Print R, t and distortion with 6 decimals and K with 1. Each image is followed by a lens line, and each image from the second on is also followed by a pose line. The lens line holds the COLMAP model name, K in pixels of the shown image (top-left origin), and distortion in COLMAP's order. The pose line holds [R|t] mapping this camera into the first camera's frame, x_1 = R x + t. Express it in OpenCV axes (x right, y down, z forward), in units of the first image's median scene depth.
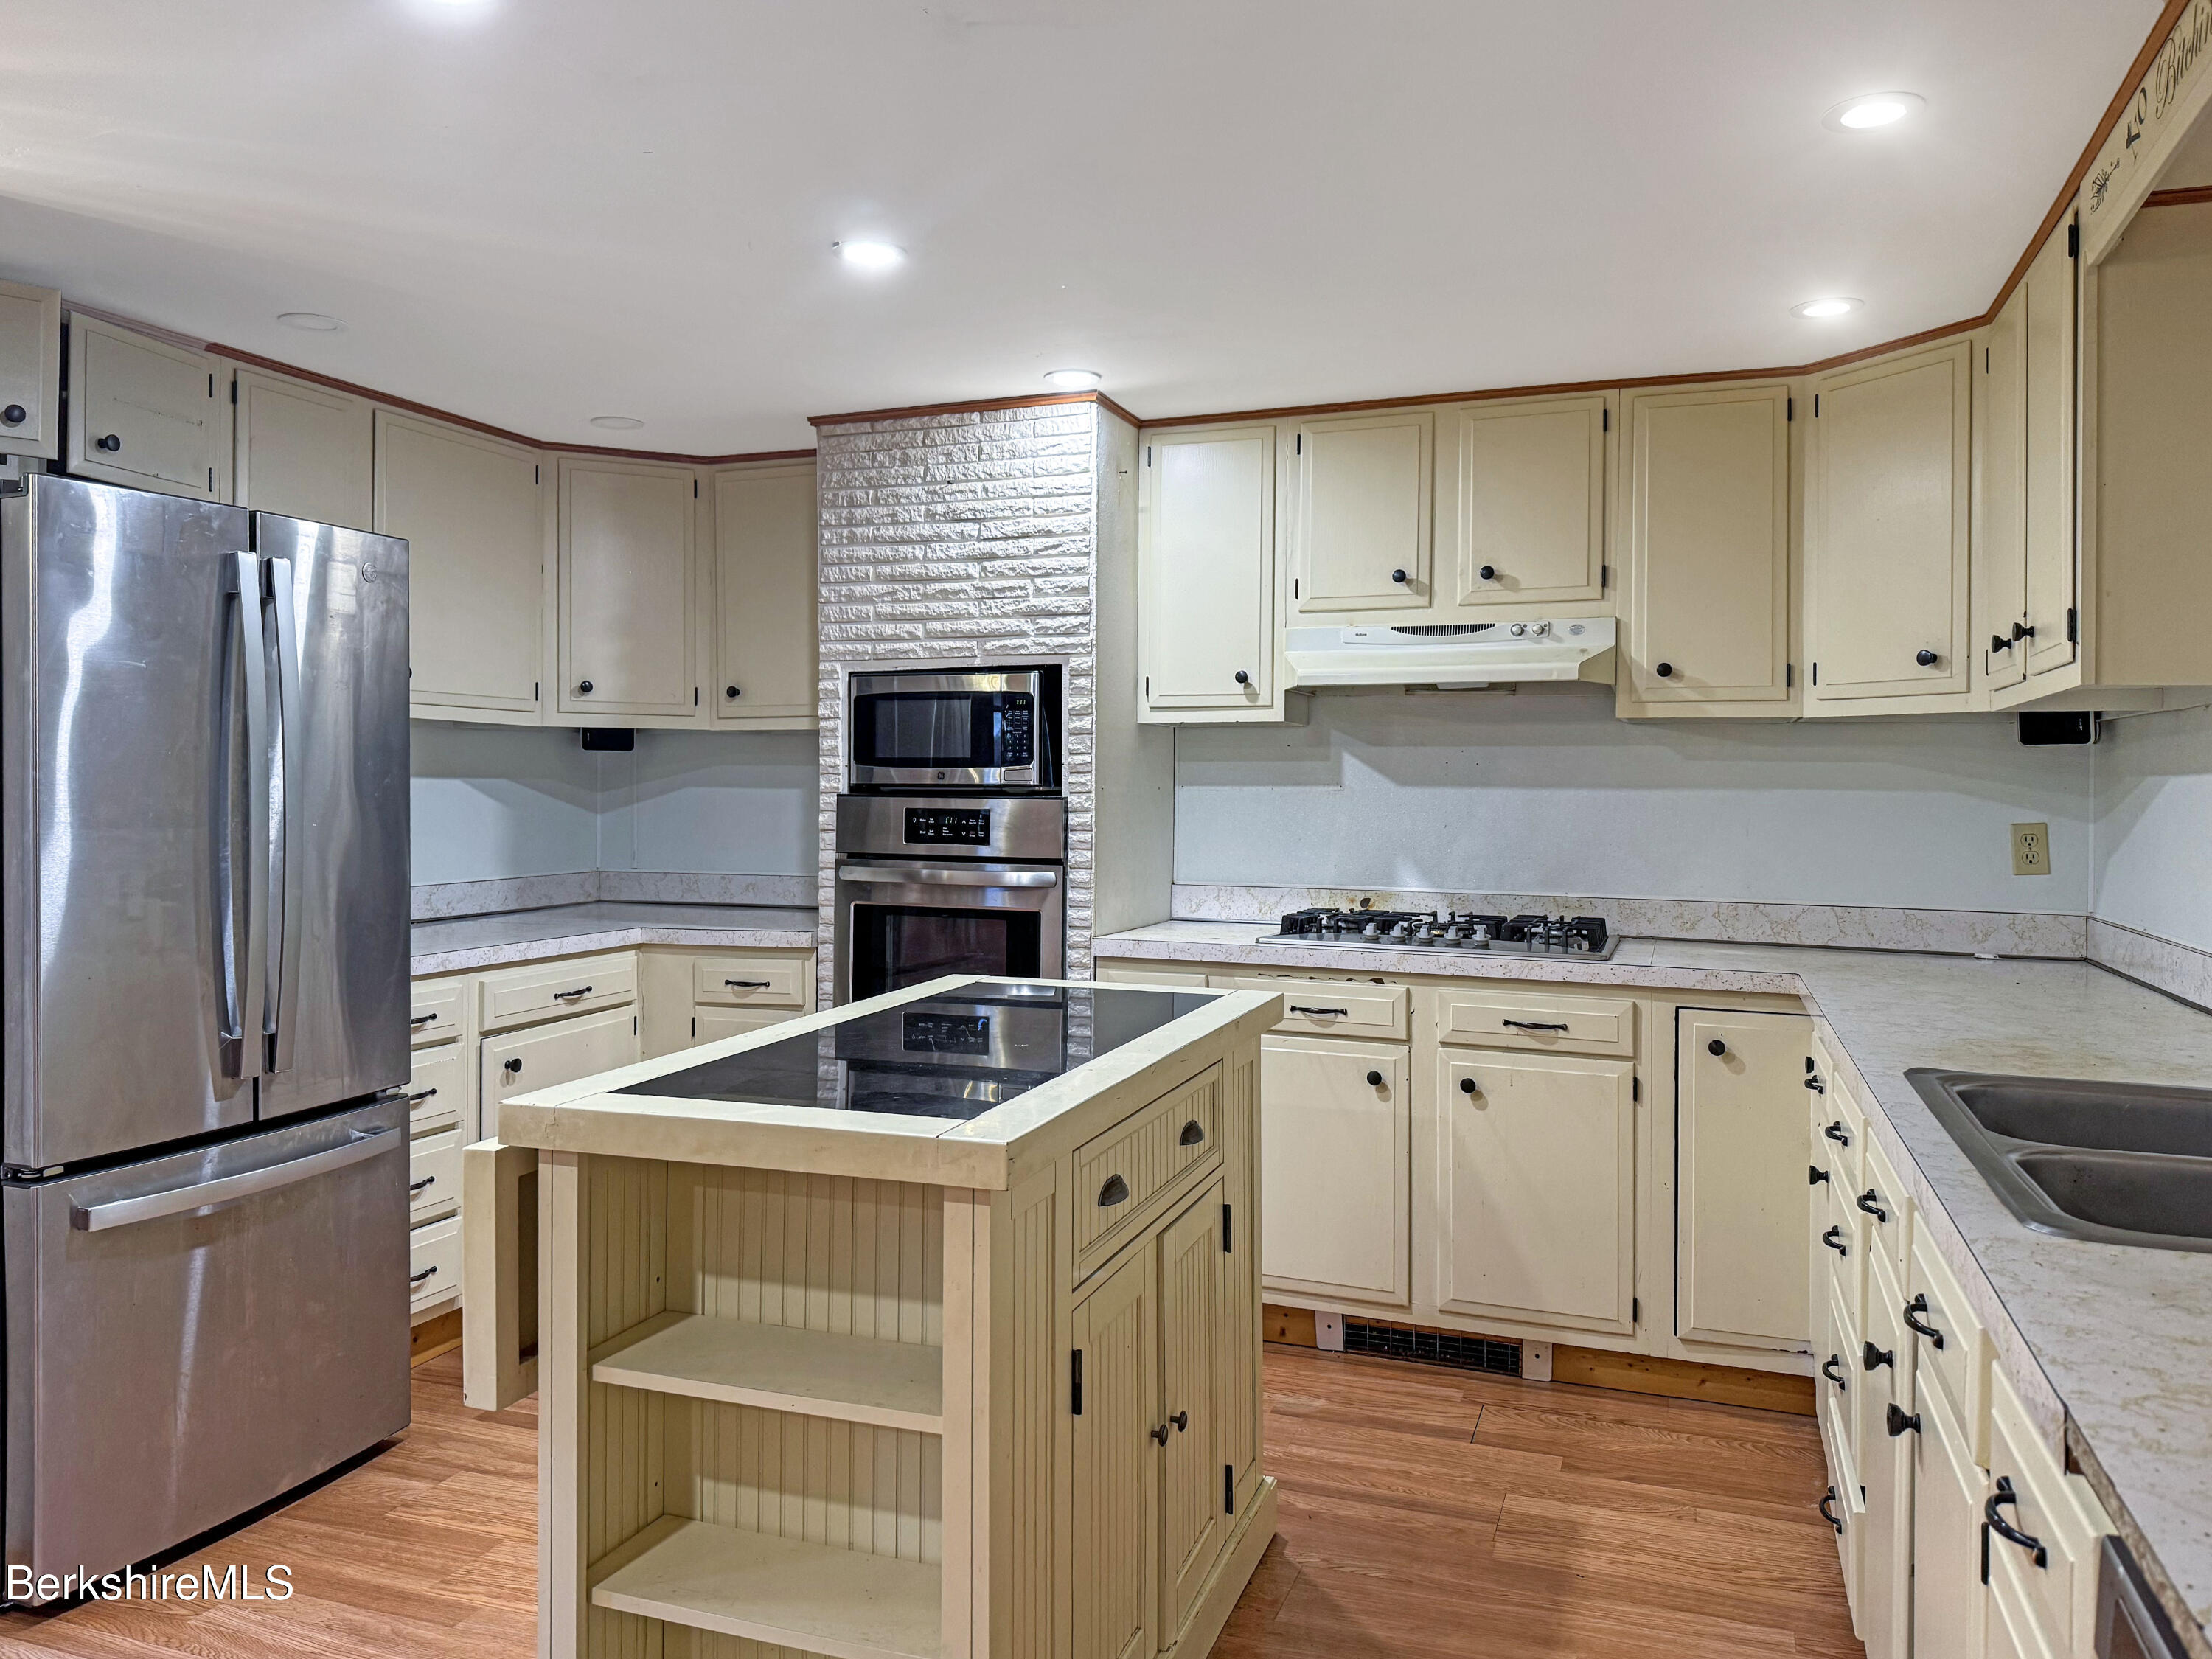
lens RADIAL K [[1596.8, 0, 1076.2], [0, 1596.8, 787.4], [0, 0, 1]] dist [0.071184, -0.067139]
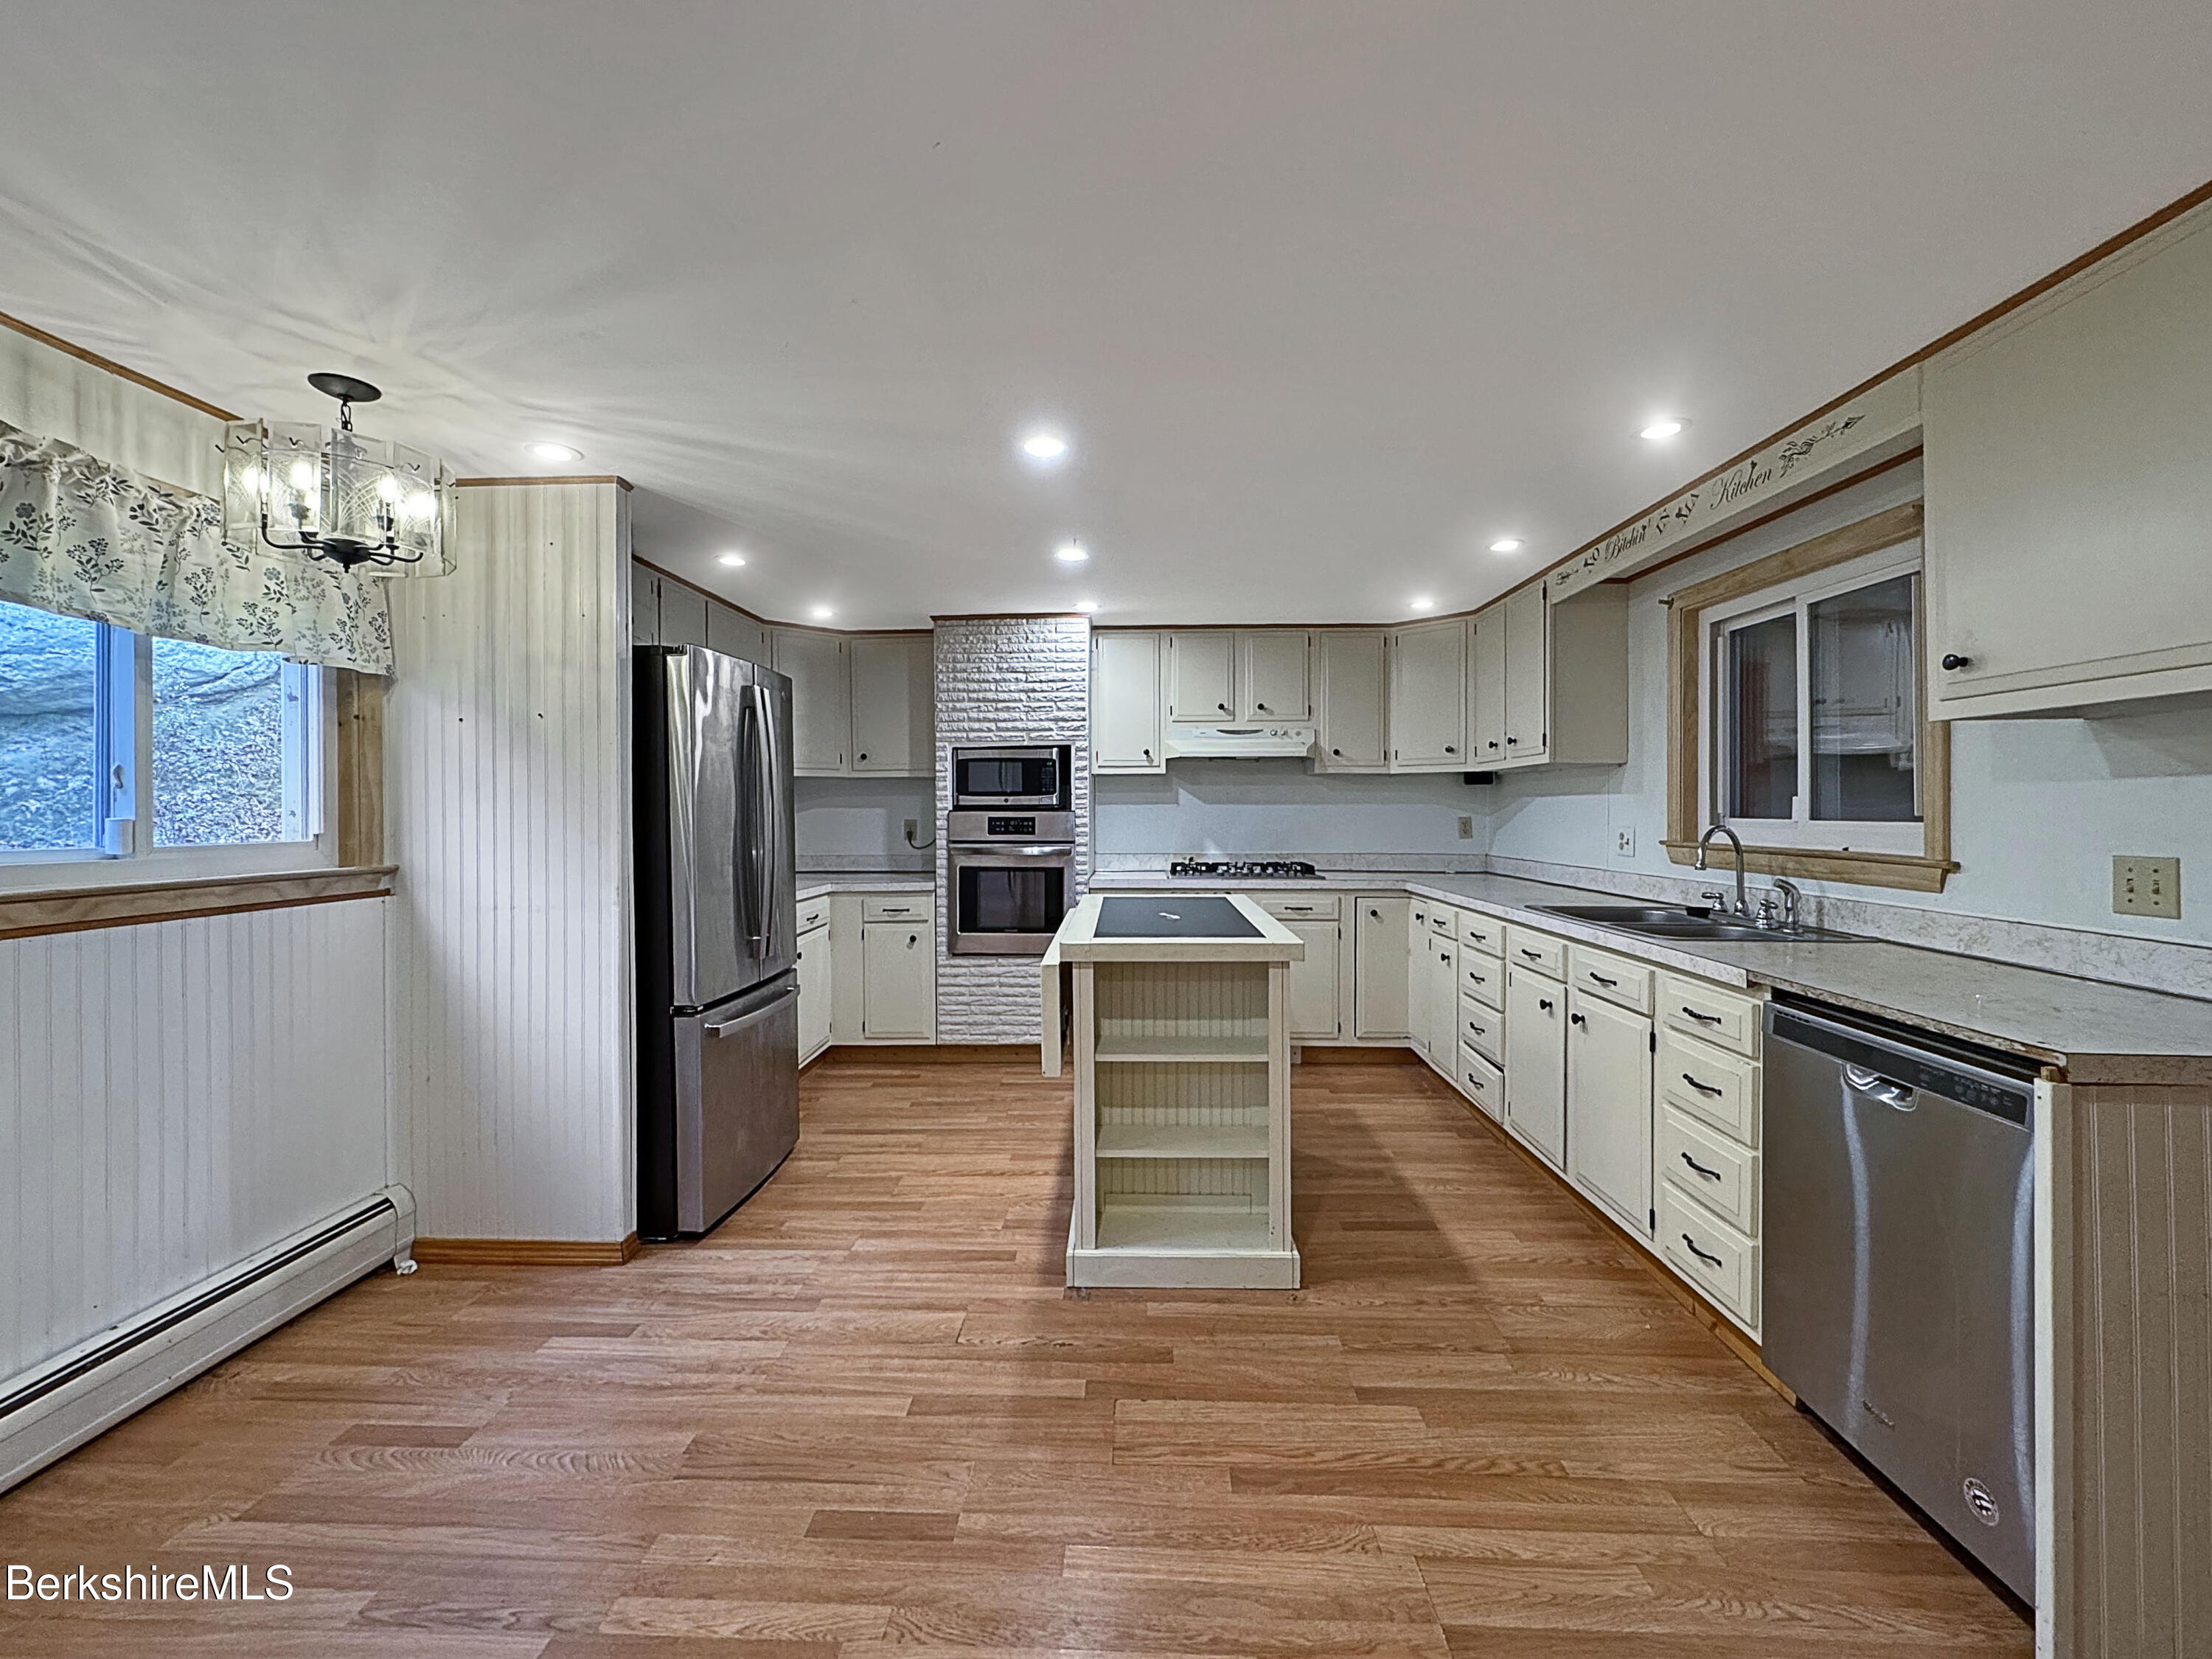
lens RADIAL K [[904.6, 0, 1105.7], [0, 904.6, 823.2], [0, 0, 1]] dist [0.000116, 0.000422]
pose [[0.946187, -0.013498, 0.323340, -0.337739], [0.008598, 0.999826, 0.016579, 0.003558], [-0.323507, -0.012906, 0.946138, -0.104419]]
